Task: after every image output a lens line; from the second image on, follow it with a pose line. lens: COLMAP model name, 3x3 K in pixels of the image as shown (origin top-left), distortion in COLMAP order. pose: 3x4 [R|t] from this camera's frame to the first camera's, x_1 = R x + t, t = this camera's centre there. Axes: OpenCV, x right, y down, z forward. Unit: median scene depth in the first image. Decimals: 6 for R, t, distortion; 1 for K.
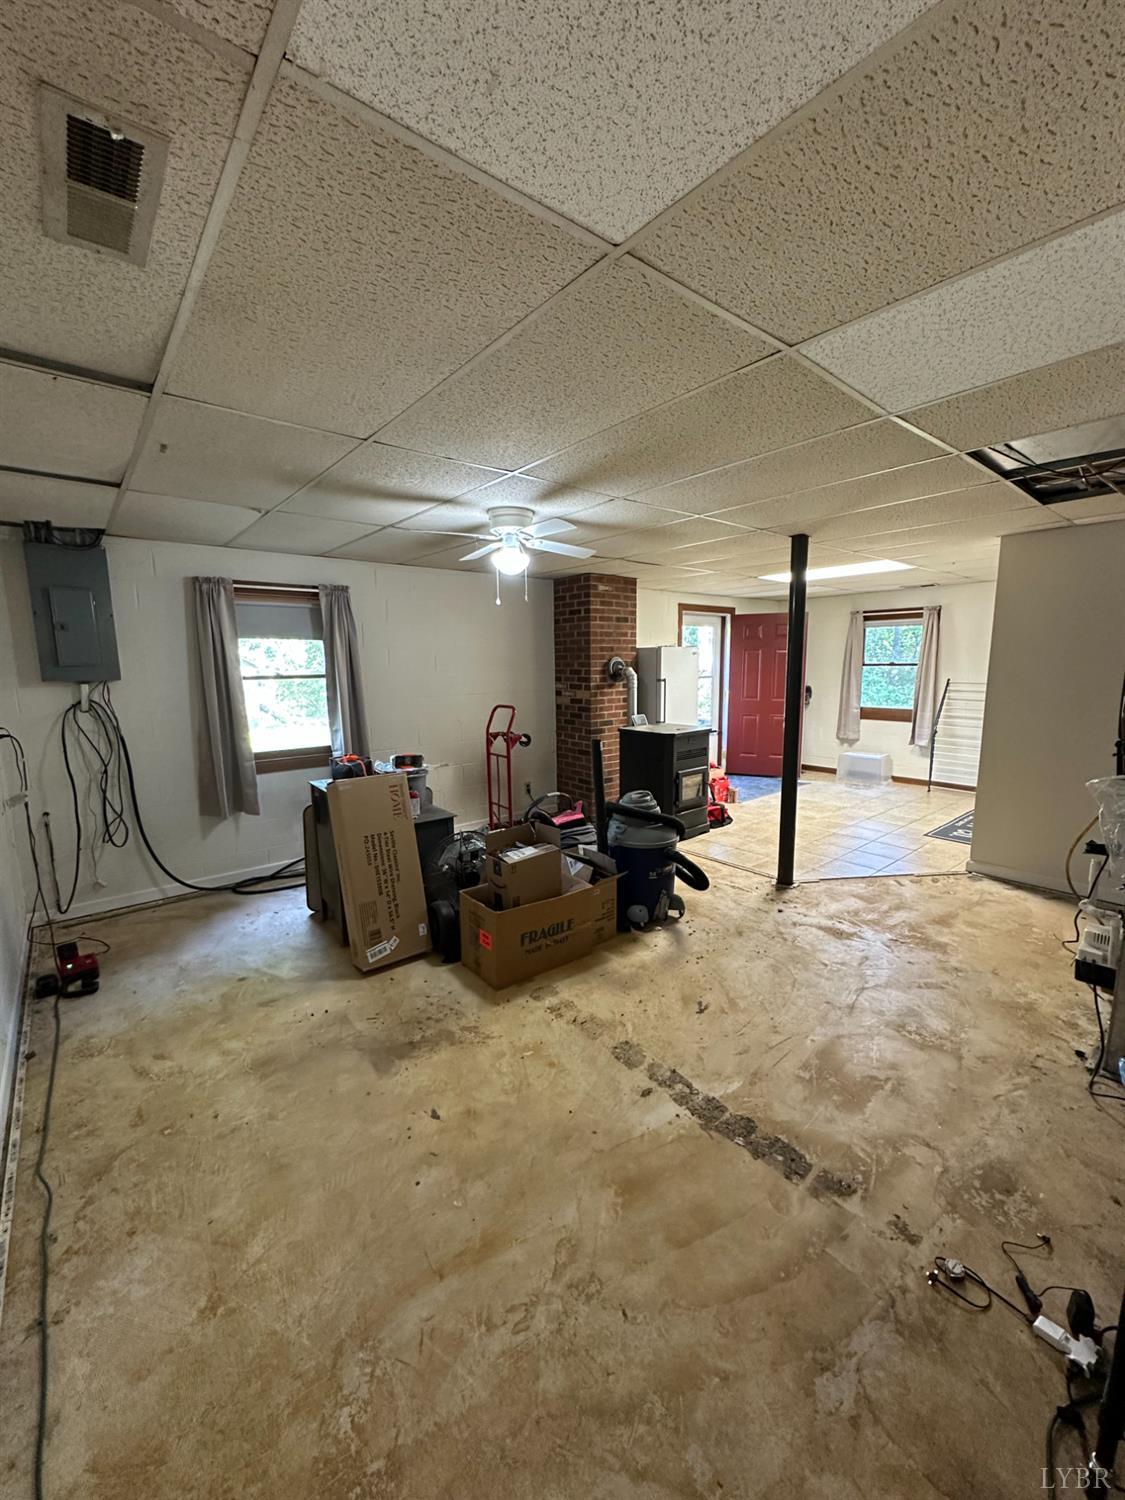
lens RADIAL K [[597.3, 0, 562.4], [0, 597.3, 751.6], [0, 0, 1]] dist [-0.003562, 0.000545]
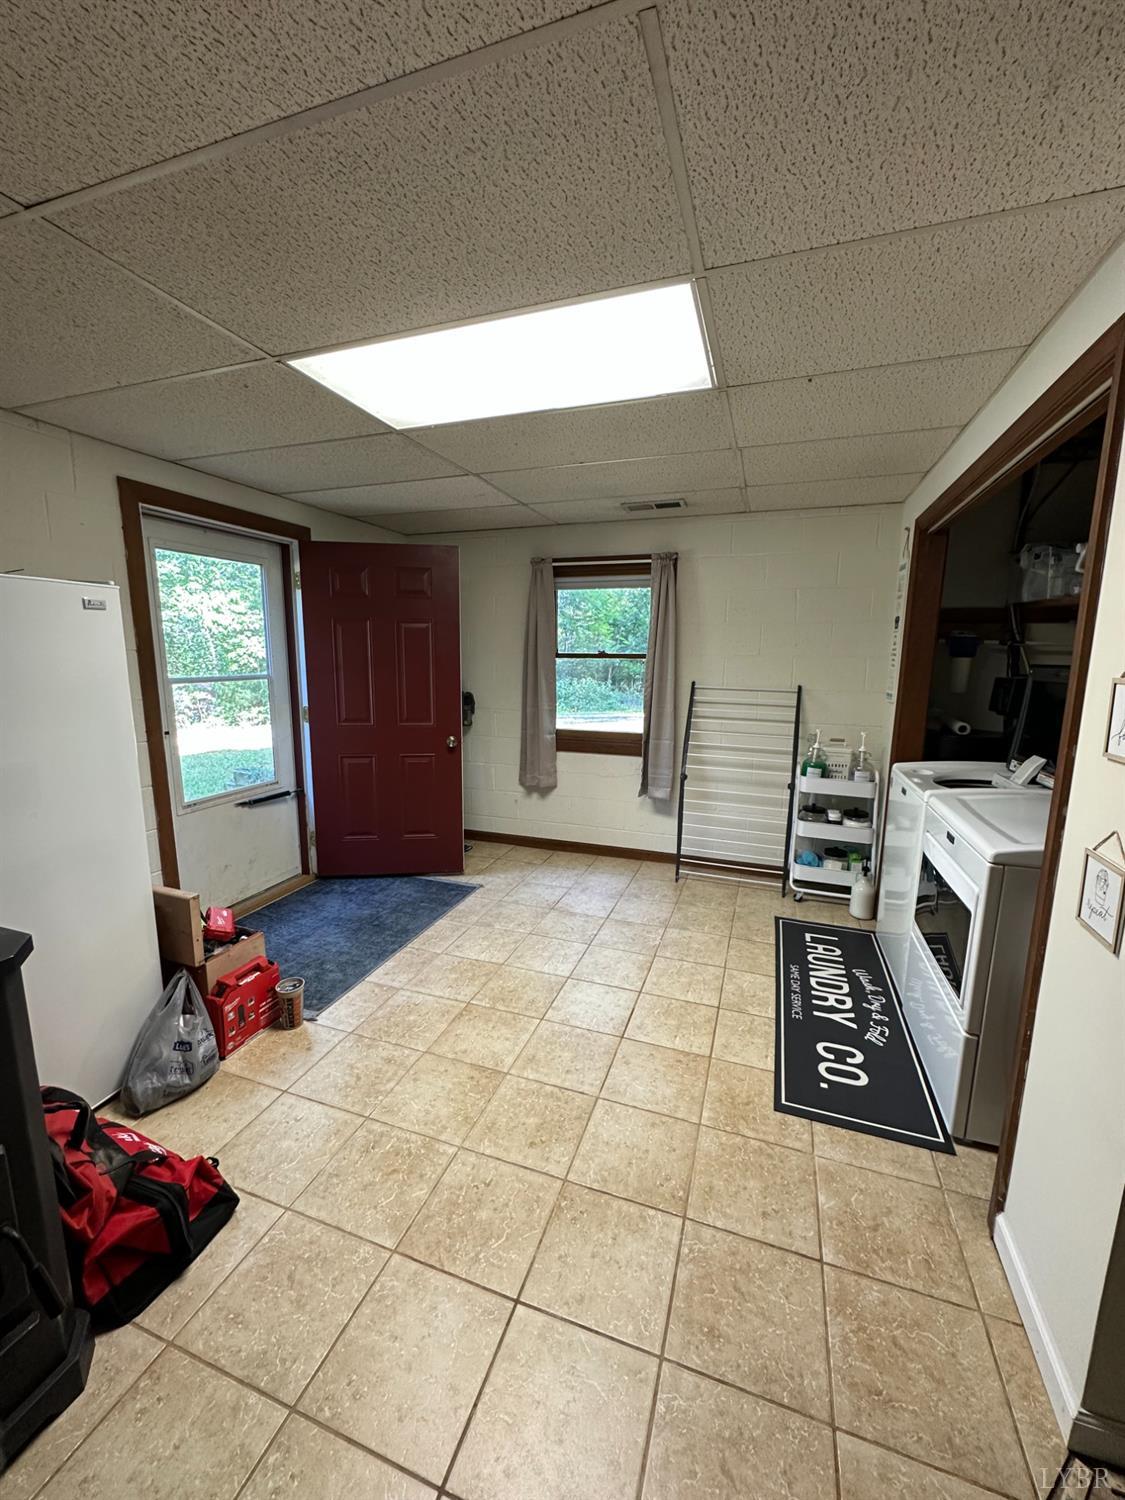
lens RADIAL K [[597.3, 0, 559.2], [0, 597.3, 749.9], [0, 0, 1]] dist [-0.003562, 0.000545]
pose [[0.861274, -0.063885, 0.504109, 0.232117], [0.056590, 0.997953, 0.029784, -0.078246], [-0.504980, 0.002875, 0.863126, 0.550612]]
